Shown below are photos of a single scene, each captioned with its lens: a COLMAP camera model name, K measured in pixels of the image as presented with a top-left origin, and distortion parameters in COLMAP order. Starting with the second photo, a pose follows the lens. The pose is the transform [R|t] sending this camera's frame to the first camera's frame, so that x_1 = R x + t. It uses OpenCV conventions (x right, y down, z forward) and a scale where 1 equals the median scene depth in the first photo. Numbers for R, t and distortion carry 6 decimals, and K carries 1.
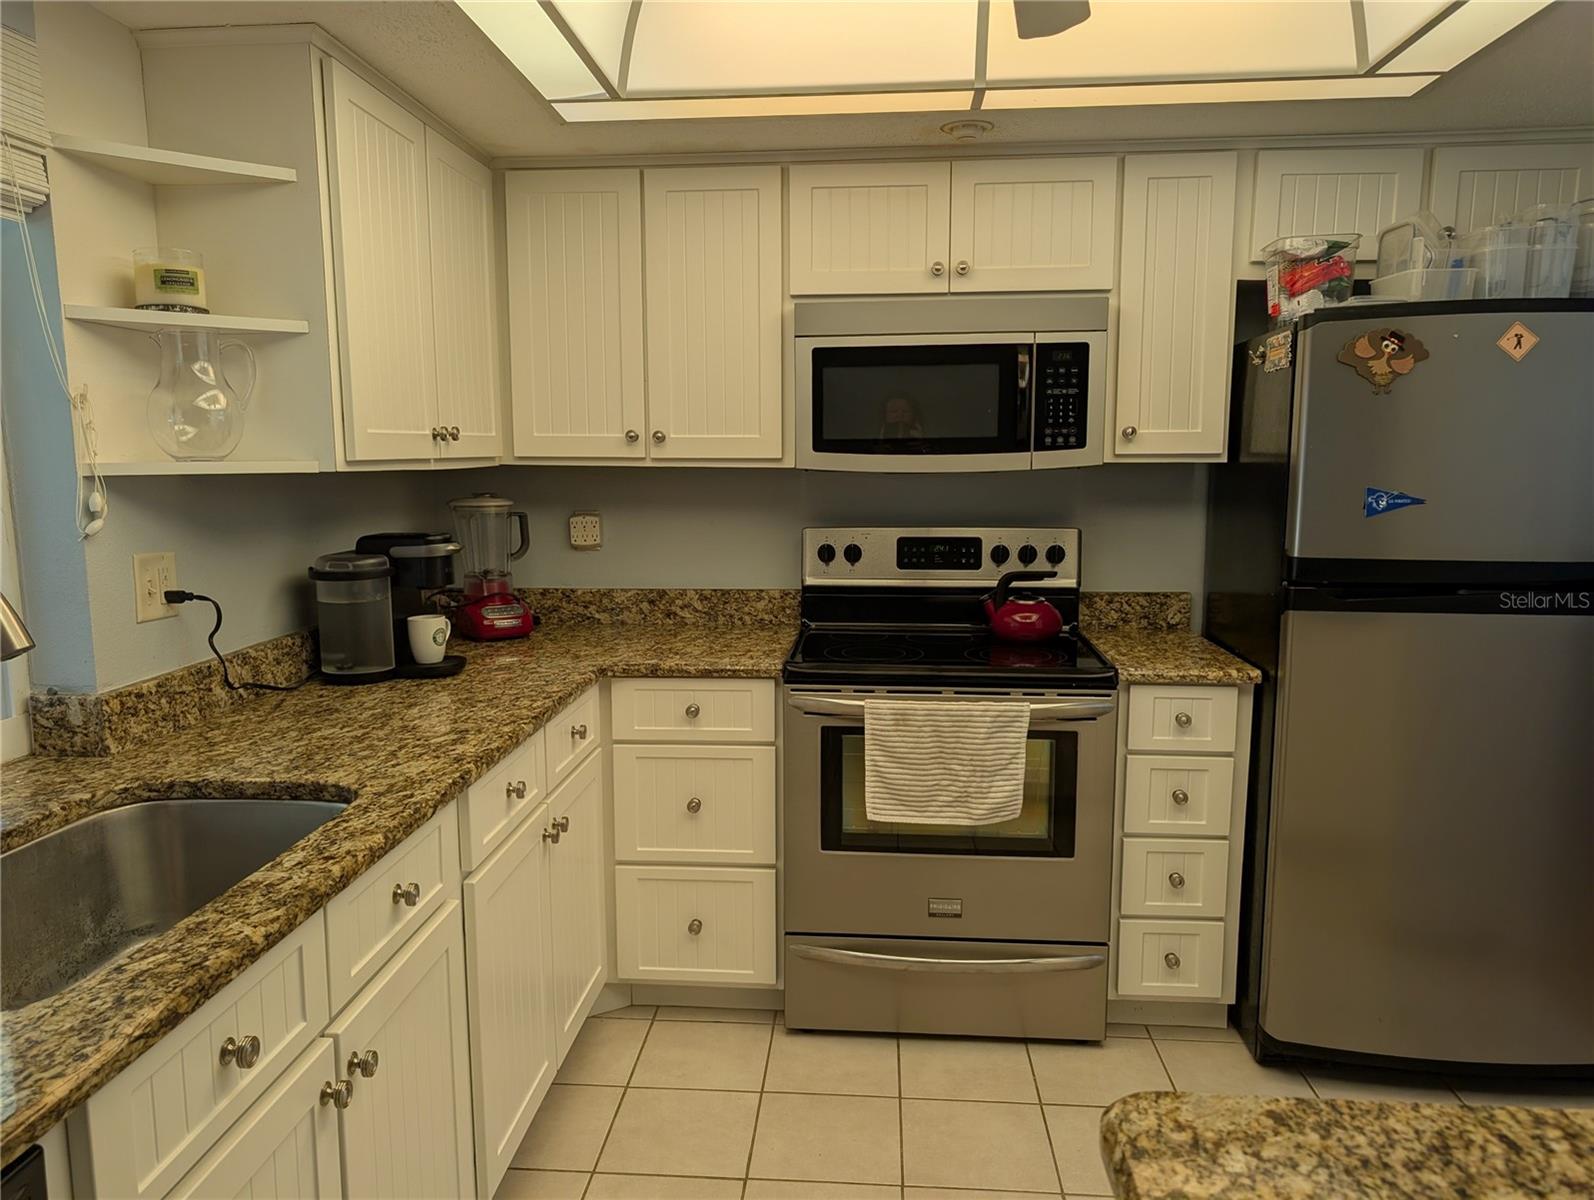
lens RADIAL K [[1159.5, 0, 797.0], [0, 1159.5, 600.0], [0, 0, 1]] dist [0.021291, -0.003233]
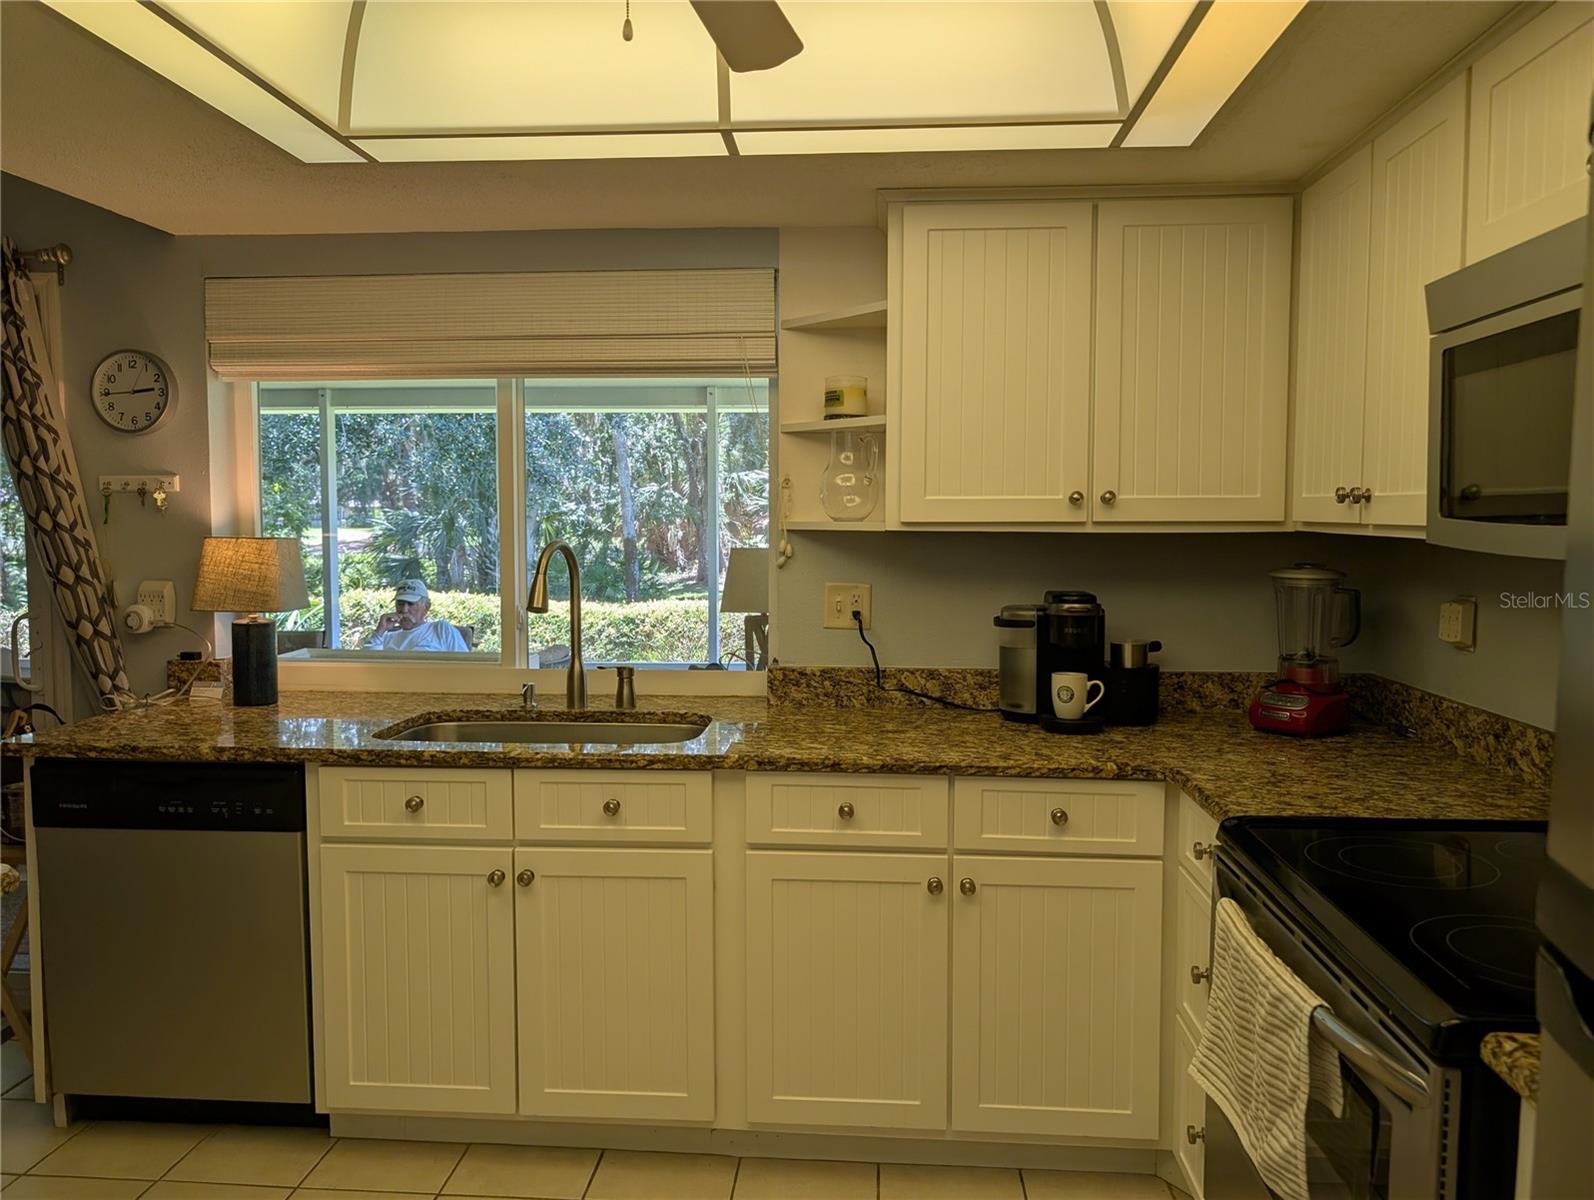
lens RADIAL K [[1121.1, 0, 797.3], [0, 1121.1, 588.4], [0, 0, 1]] dist [0.003908, -0.006494]
pose [[-0.000783, 0.068055, -0.997681, 0.823170], [-0.131790, 0.988972, 0.067564, -0.117188], [0.991277, 0.131538, 0.008195, 0.903302]]
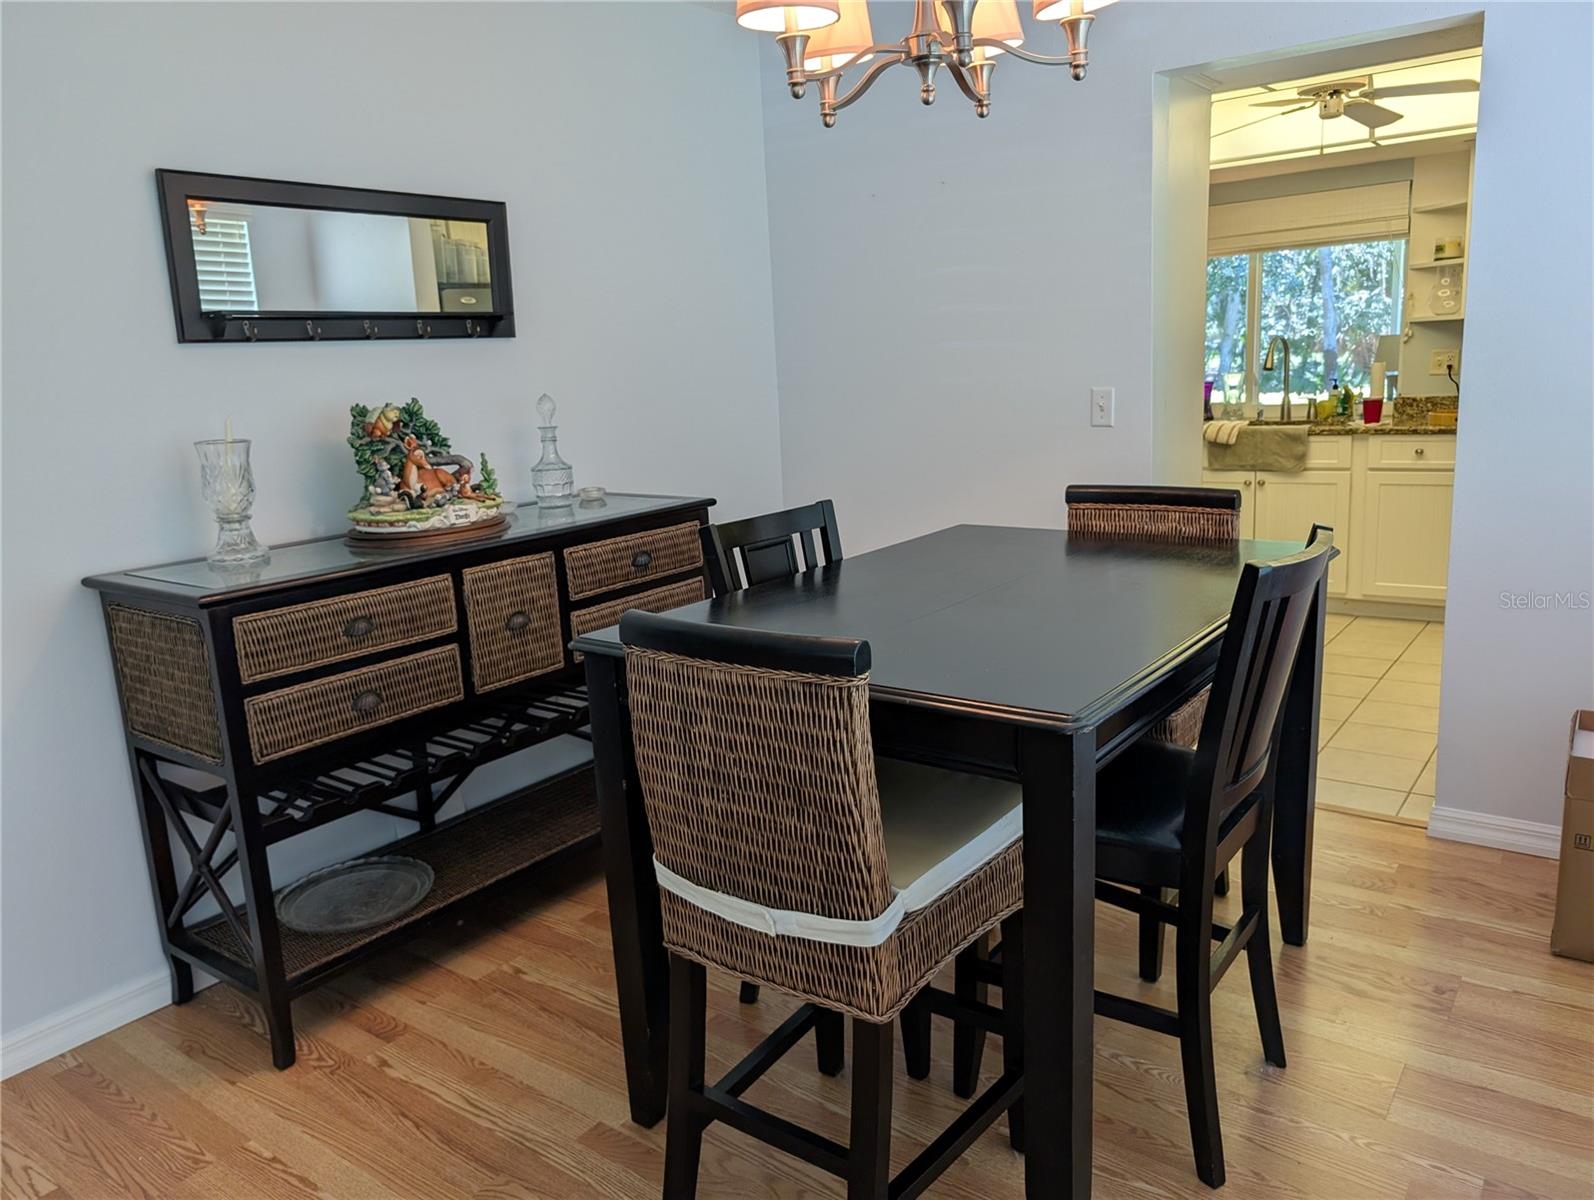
lens RADIAL K [[1159.5, 0, 797.0], [0, 1159.5, 600.0], [0, 0, 1]] dist [0.021291, -0.003233]
pose [[-0.541004, 0.202055, -0.816388, 2.520282], [-0.053891, 0.960388, 0.273407, -0.138616], [0.839292, 0.191910, -0.508684, 1.195262]]
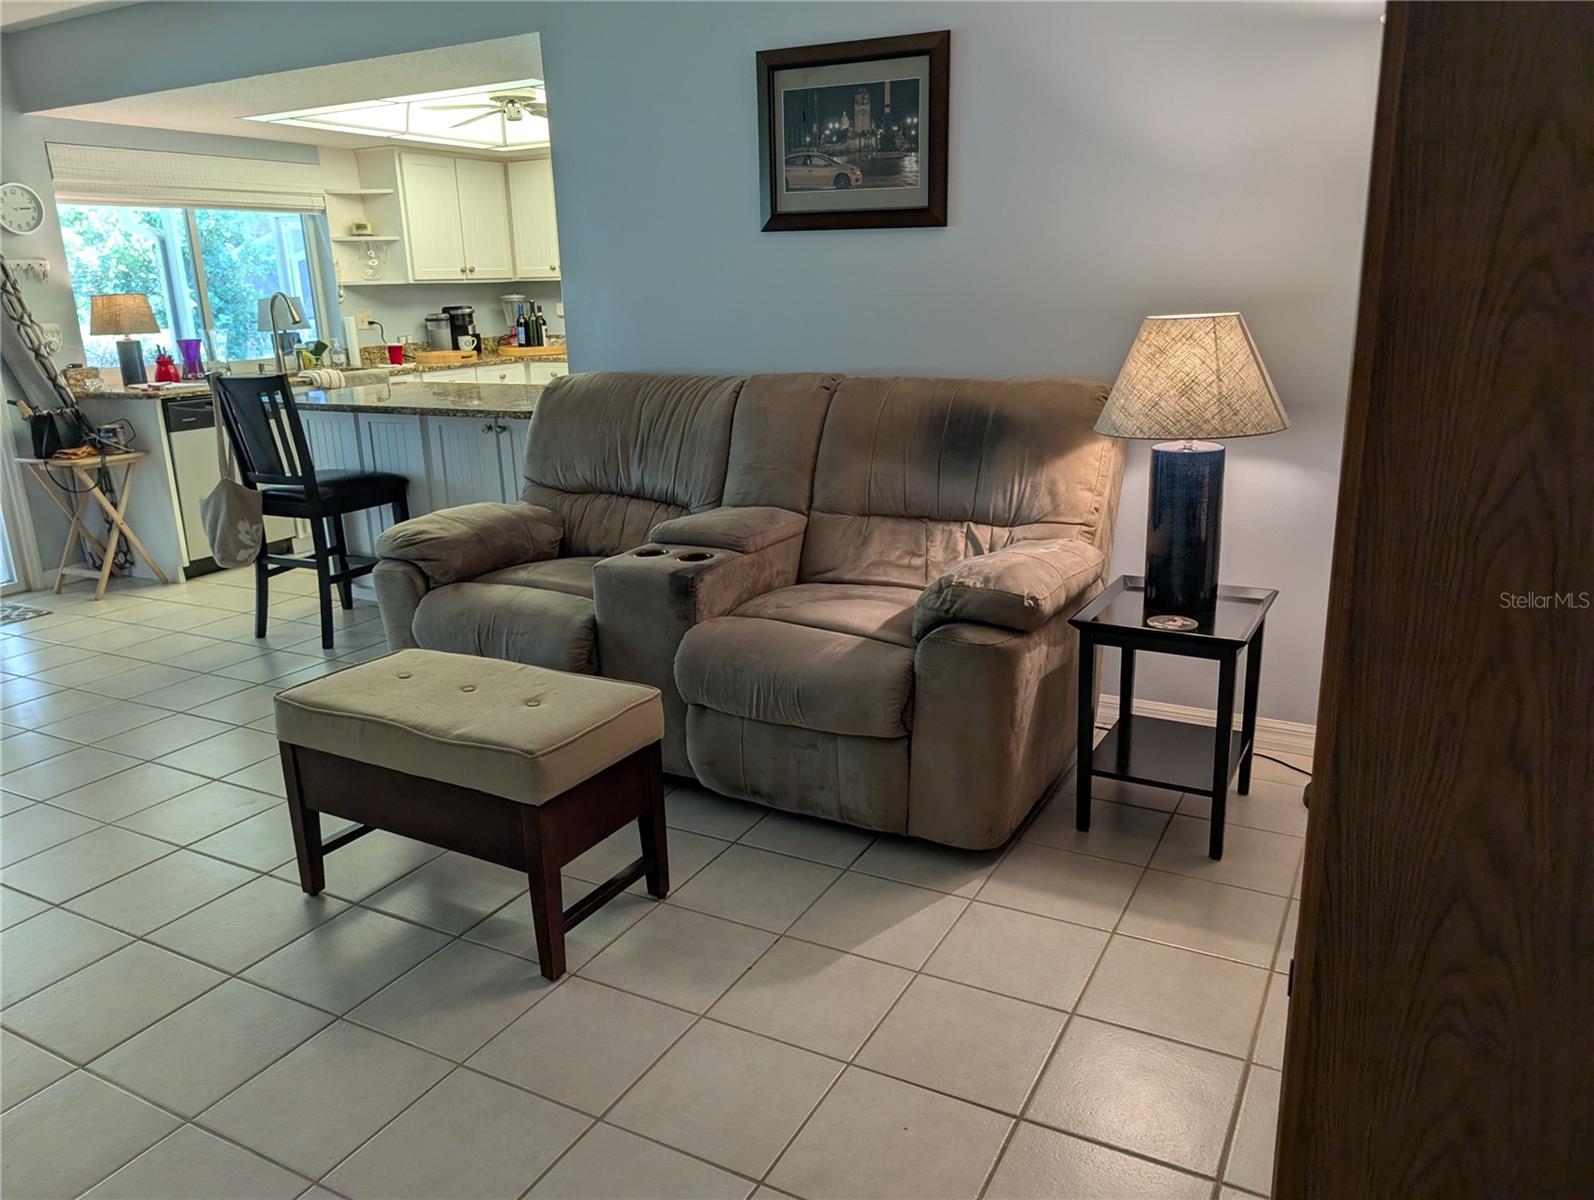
lens RADIAL K [[1159.5, 0, 797.0], [0, 1159.5, 600.0], [0, 0, 1]] dist [0.021291, -0.003233]
pose [[0.910131, 0.094622, -0.403370, 1.990964], [-0.033373, 0.987151, 0.156263, 0.219360], [0.412973, -0.128758, 0.901595, -1.602830]]
